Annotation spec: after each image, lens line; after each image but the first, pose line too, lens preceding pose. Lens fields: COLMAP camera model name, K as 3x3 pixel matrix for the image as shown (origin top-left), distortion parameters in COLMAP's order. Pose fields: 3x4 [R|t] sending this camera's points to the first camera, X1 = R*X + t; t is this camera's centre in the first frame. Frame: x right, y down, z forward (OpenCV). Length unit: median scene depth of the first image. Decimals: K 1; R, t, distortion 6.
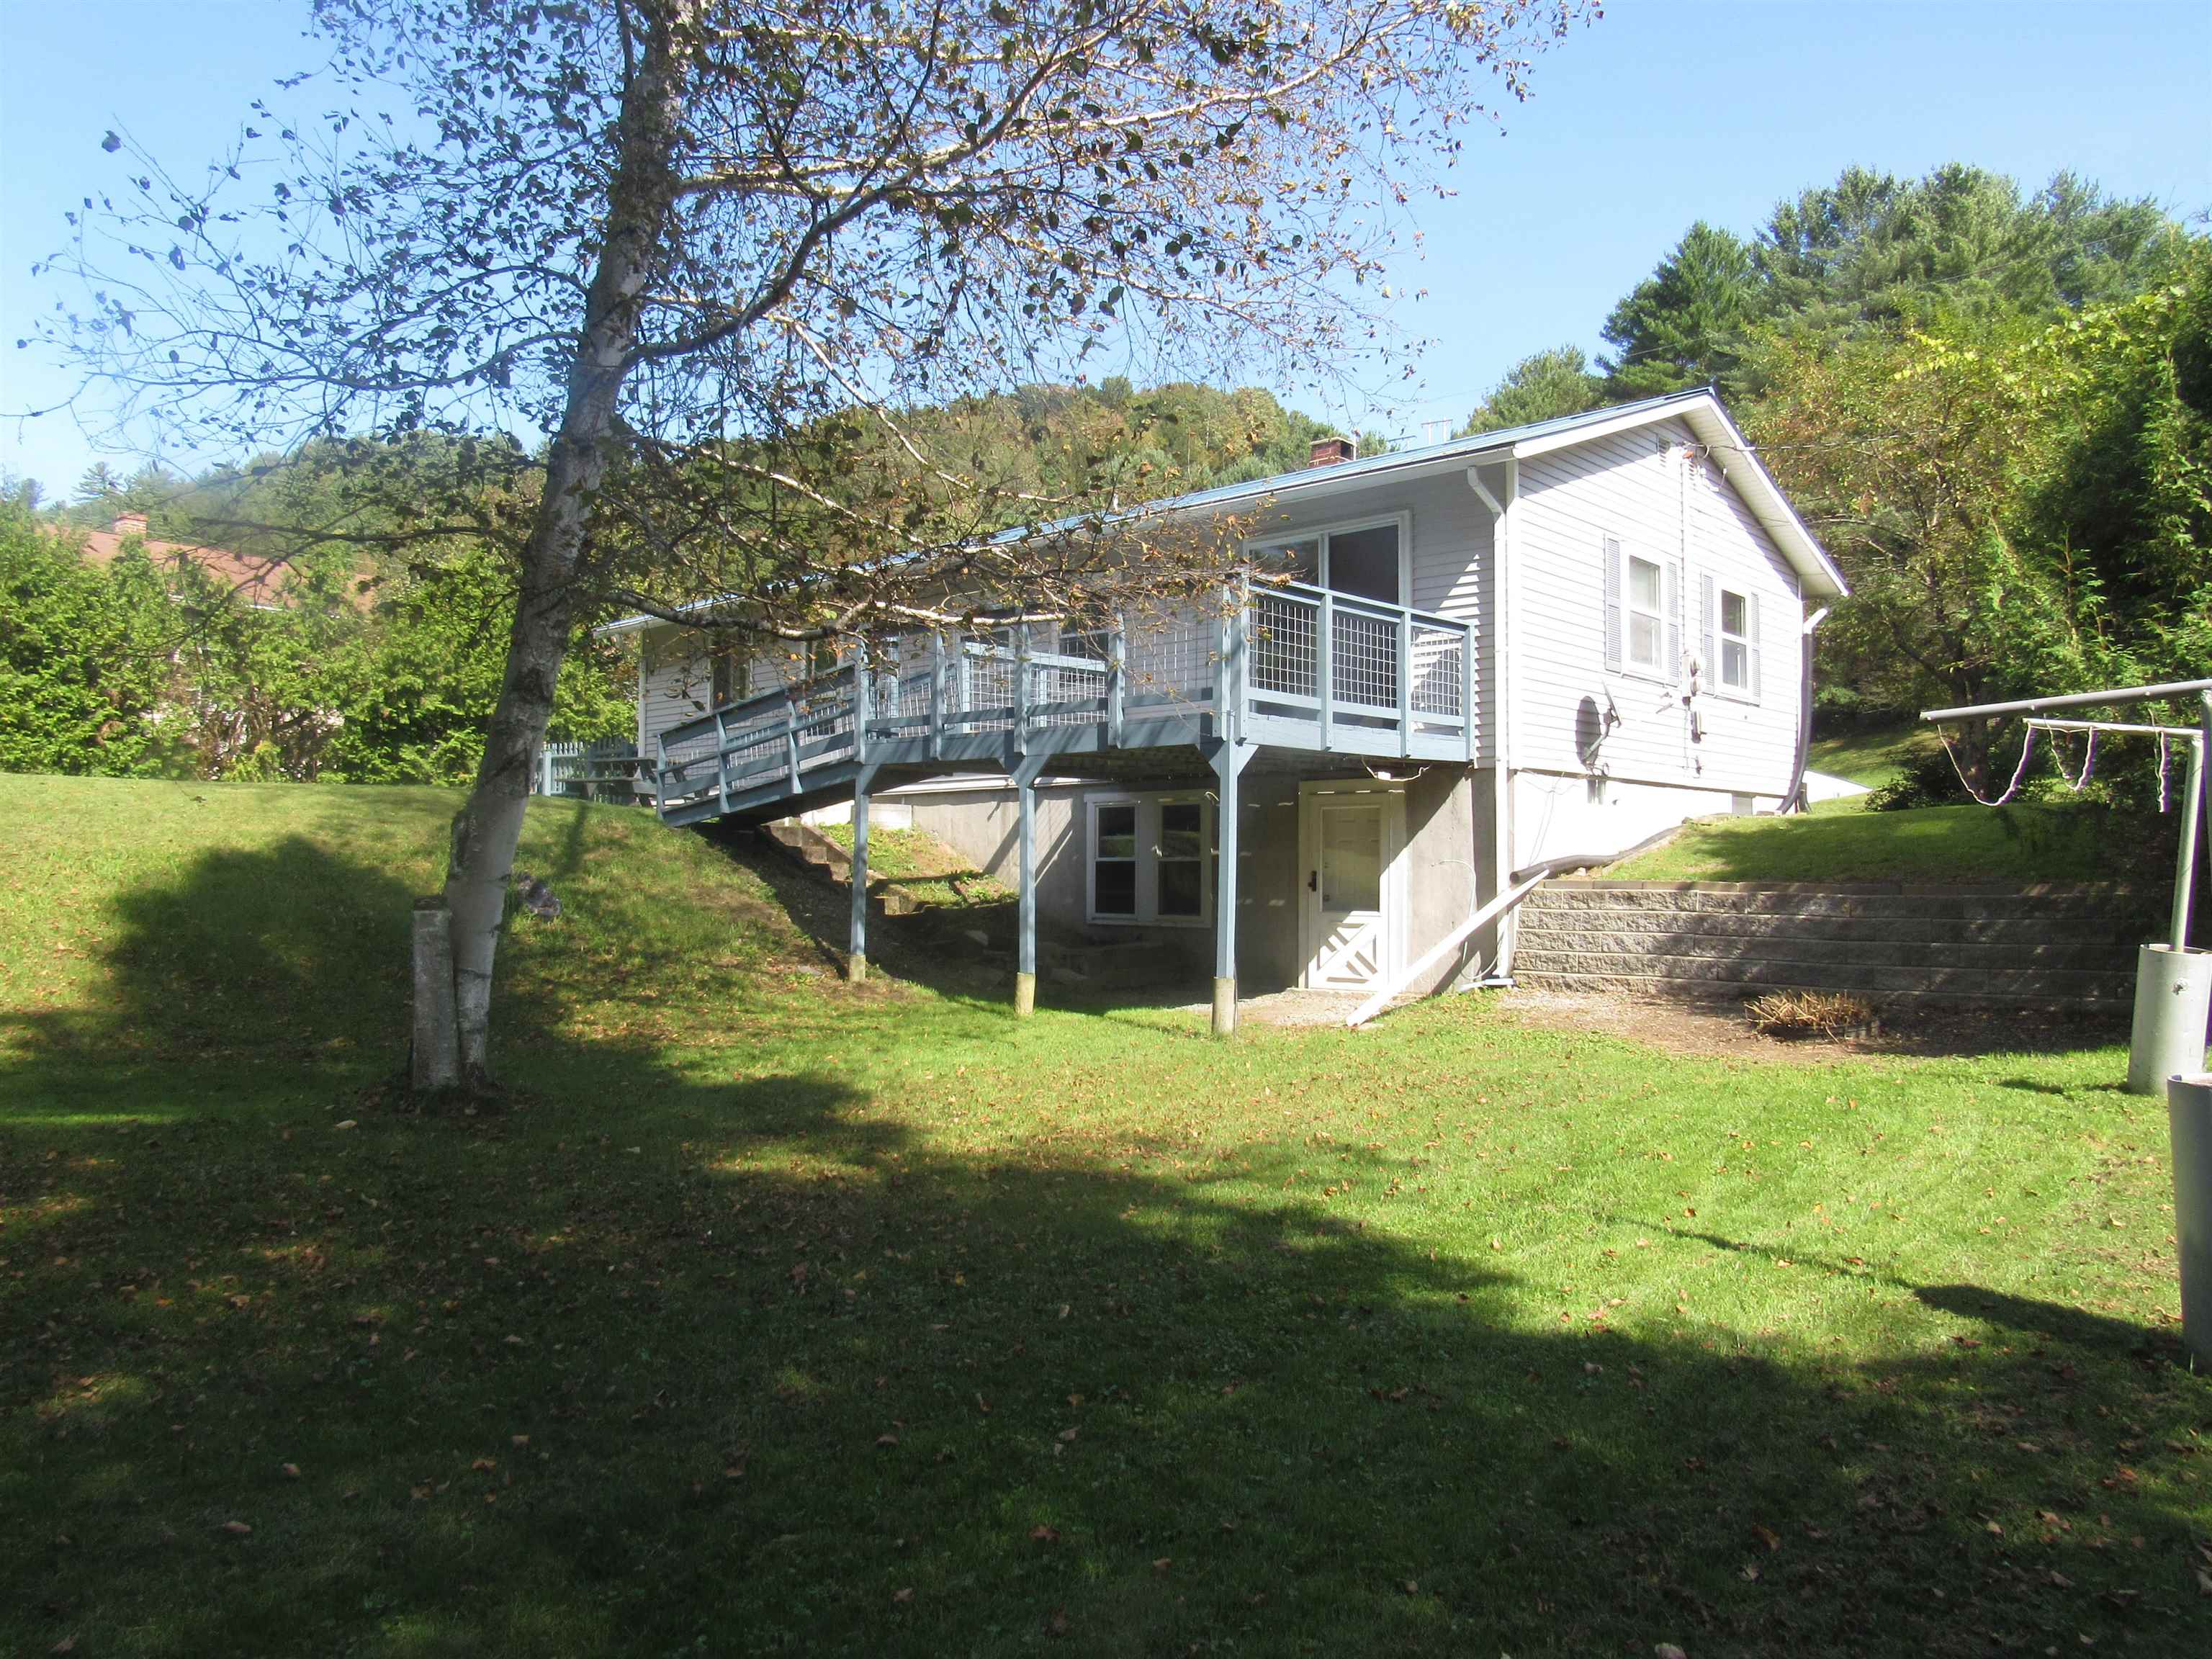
lens RADIAL K [[1571.8, 0, 1108.8], [0, 1571.8, 817.1], [0, 0, 1]] dist [-0.036509, 0.010592]
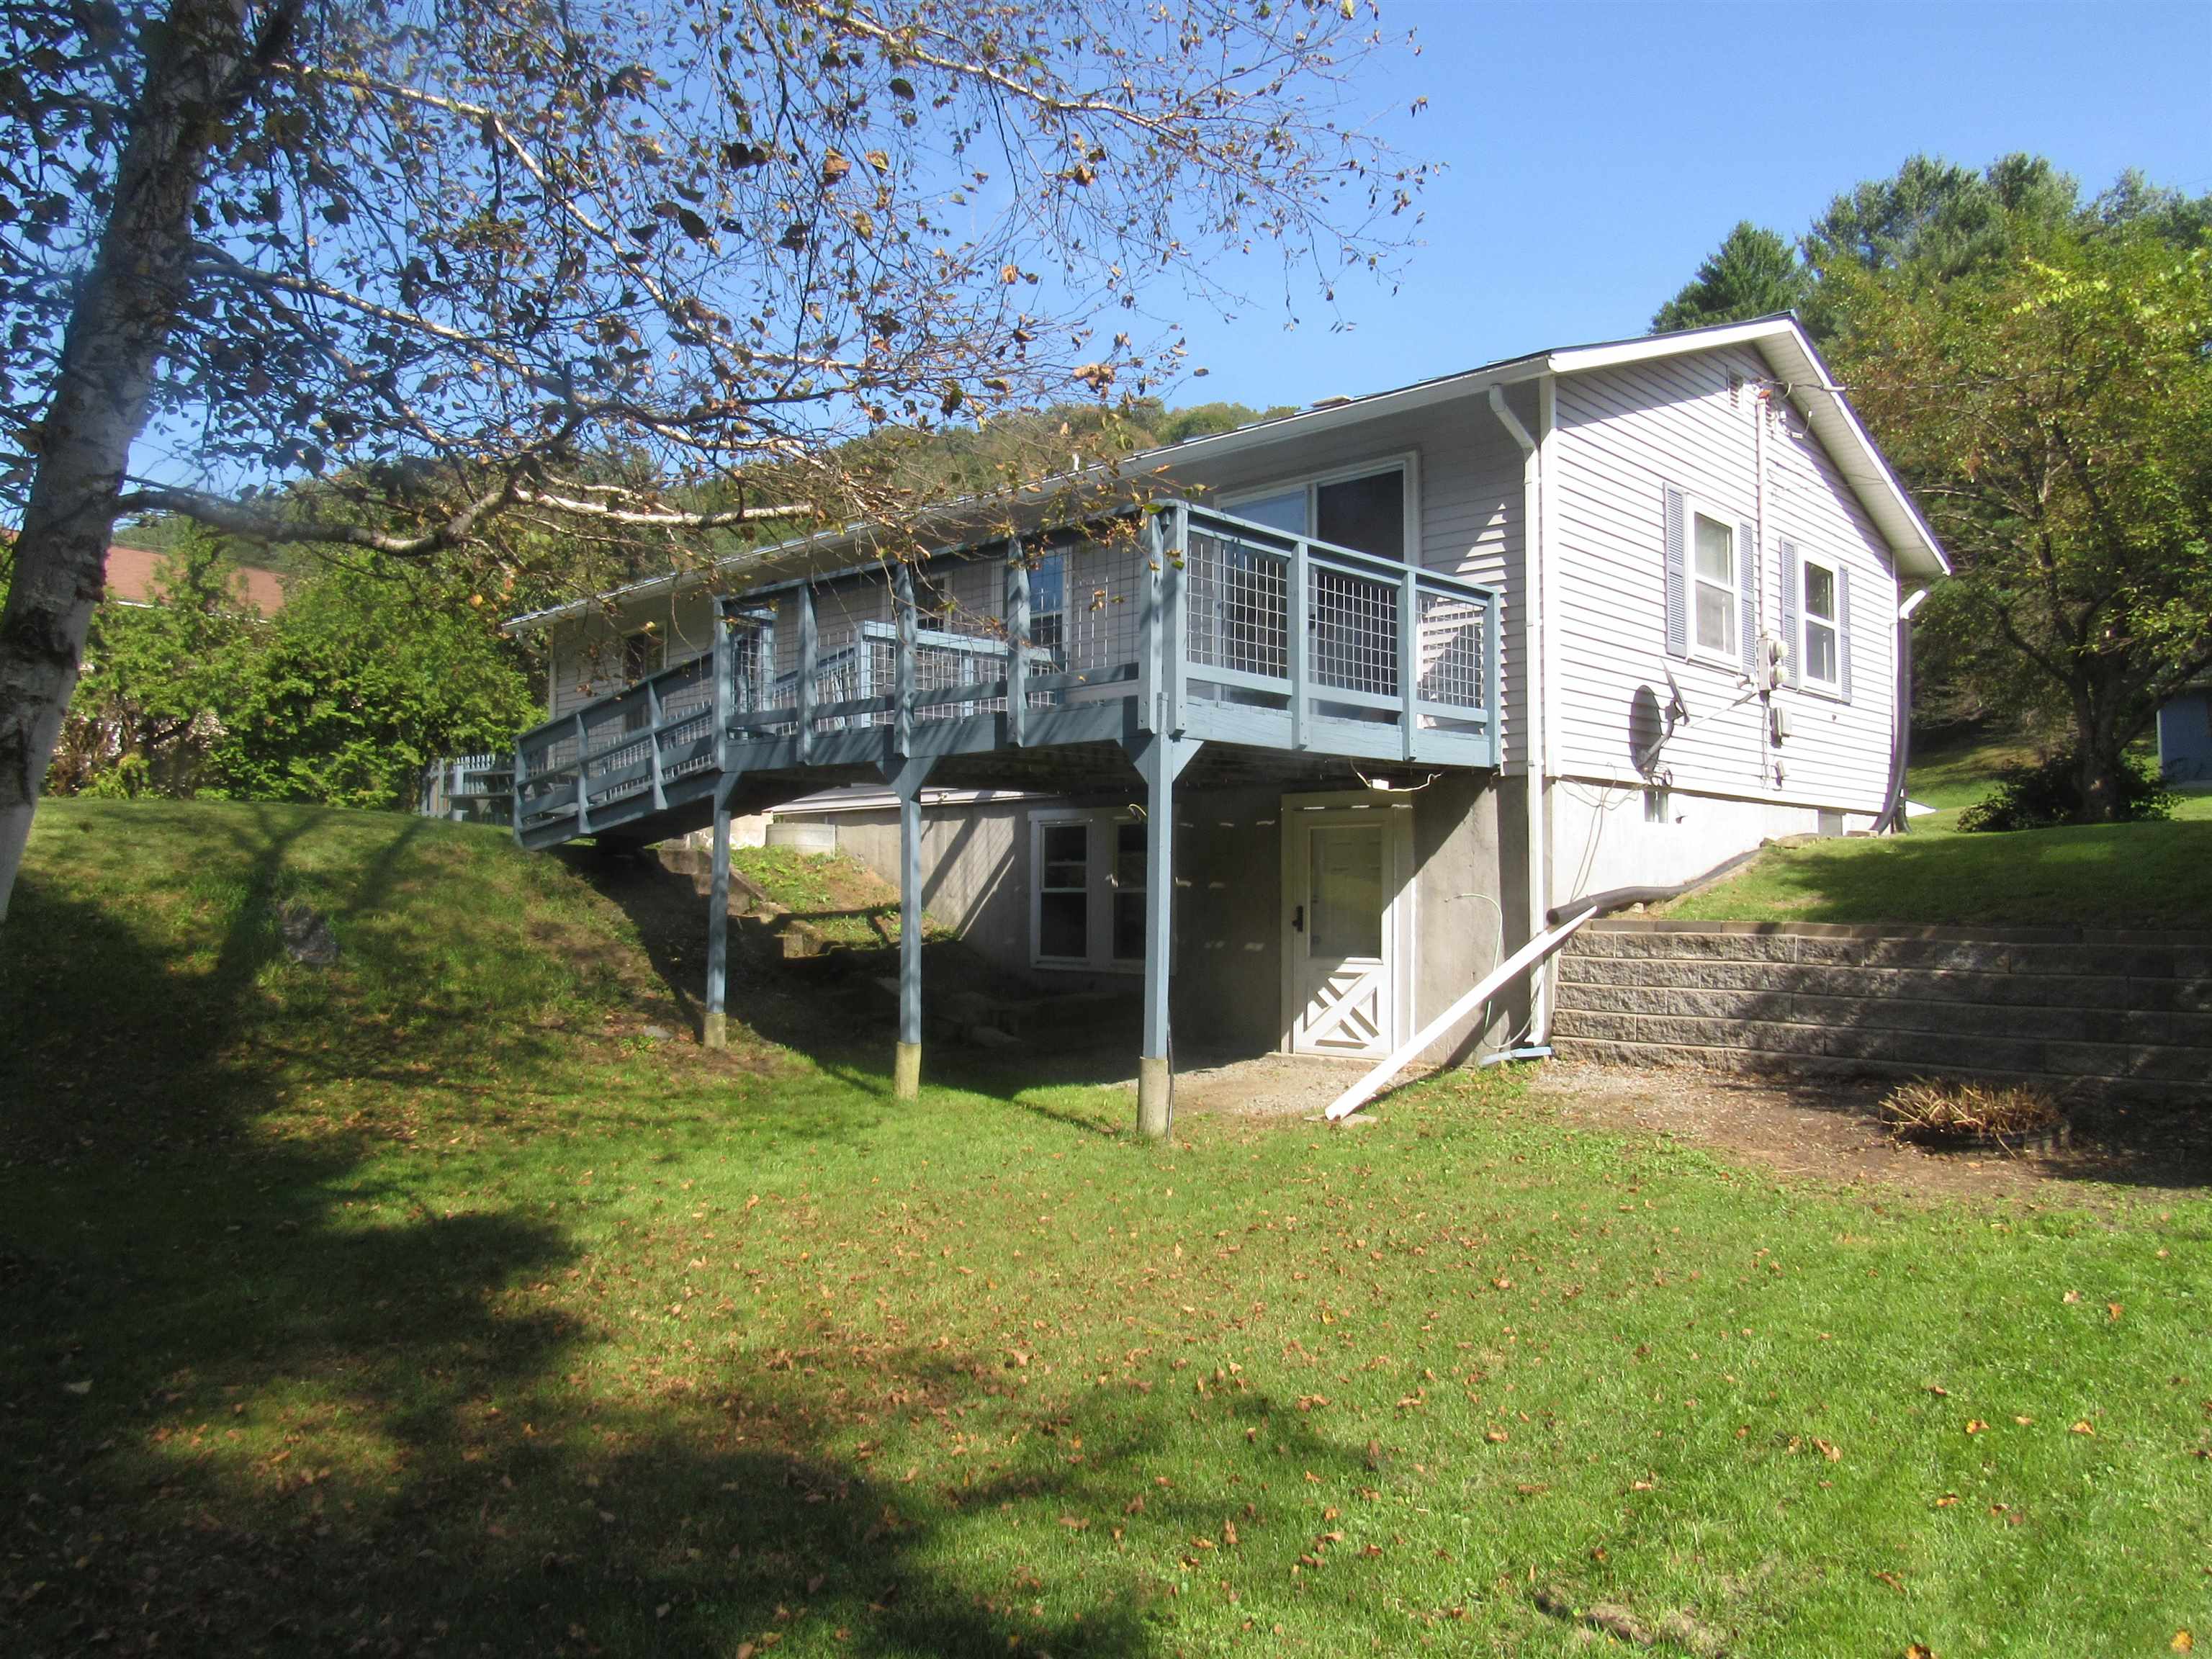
lens RADIAL K [[1571.8, 0, 1103.9], [0, 1571.8, 818.6], [0, 0, 1]] dist [-0.036509, 0.010592]
pose [[0.999663, -0.000453, -0.025973, 0.054364], [0.000101, 0.999908, -0.013554, 0.000717], [0.025977, 0.013546, 0.999571, 0.208856]]
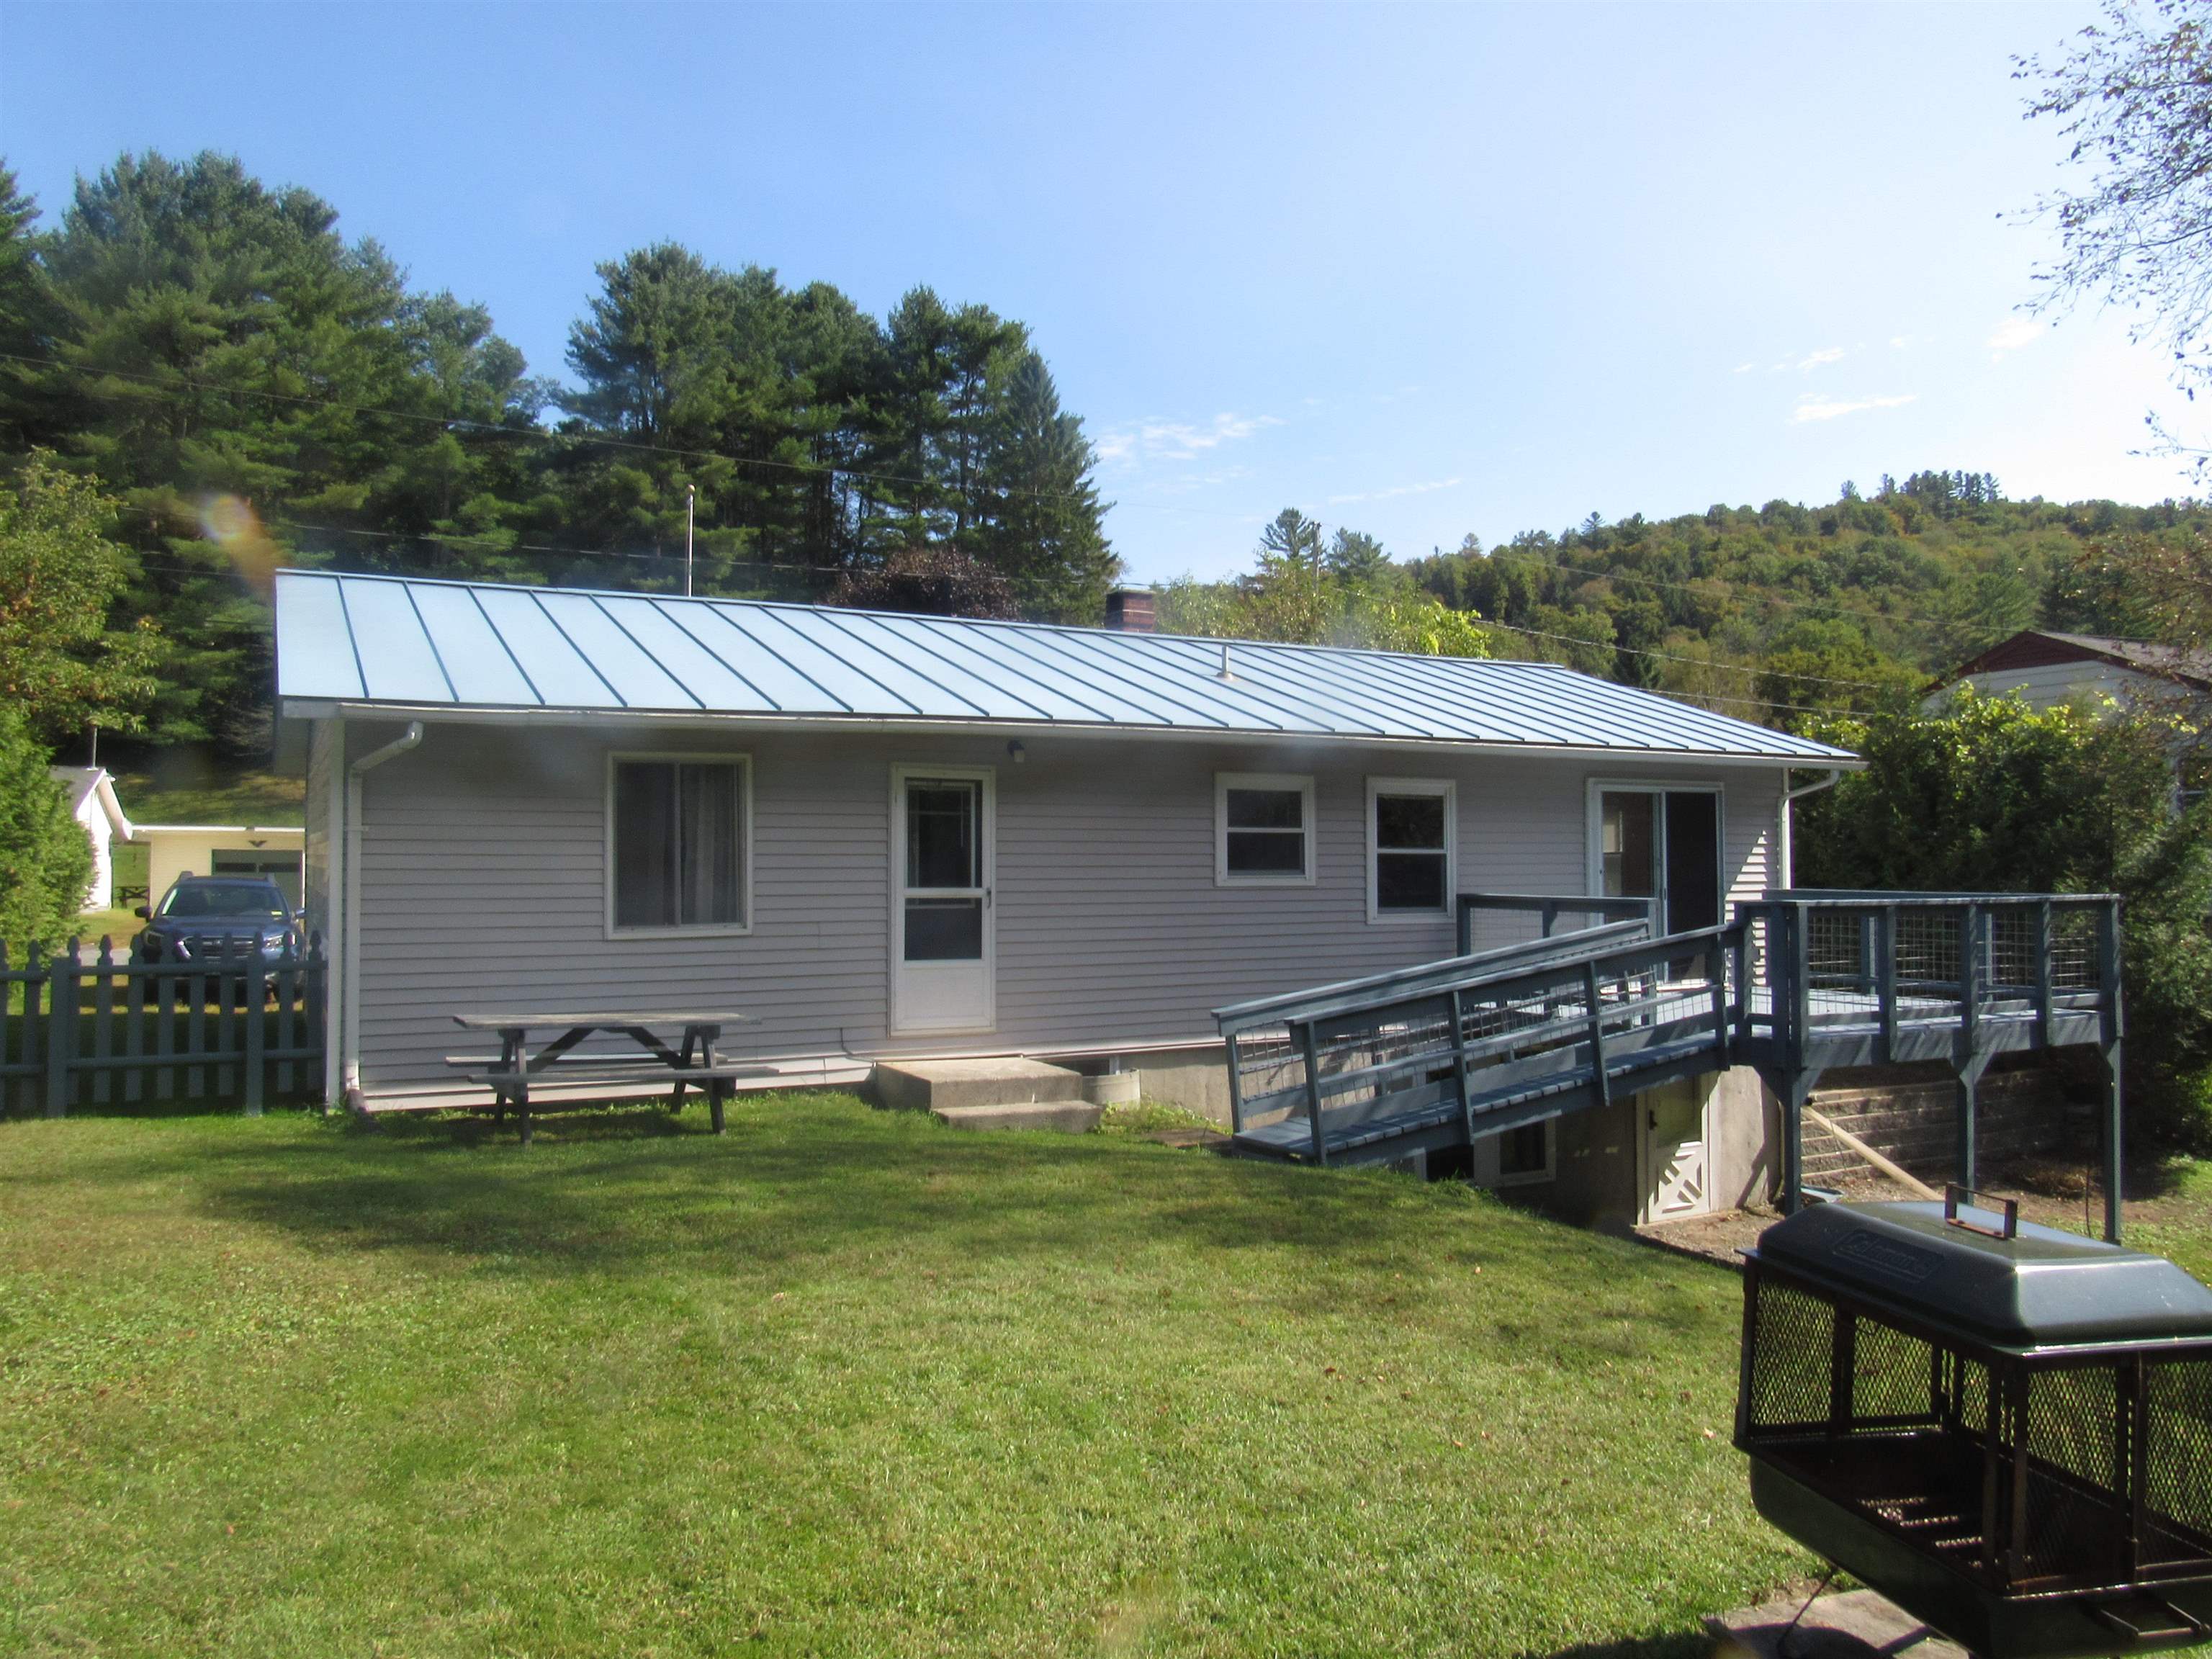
lens RADIAL K [[1620.2, 0, 1115.5], [0, 1620.2, 843.6], [0, 0, 1]] dist [-0.023557, 0.001615]
pose [[0.342756, 0.016454, 0.939280, -1.055430], [-0.022989, 0.999694, -0.009123, -0.131640], [-0.939143, -0.018466, 0.343029, 1.015897]]
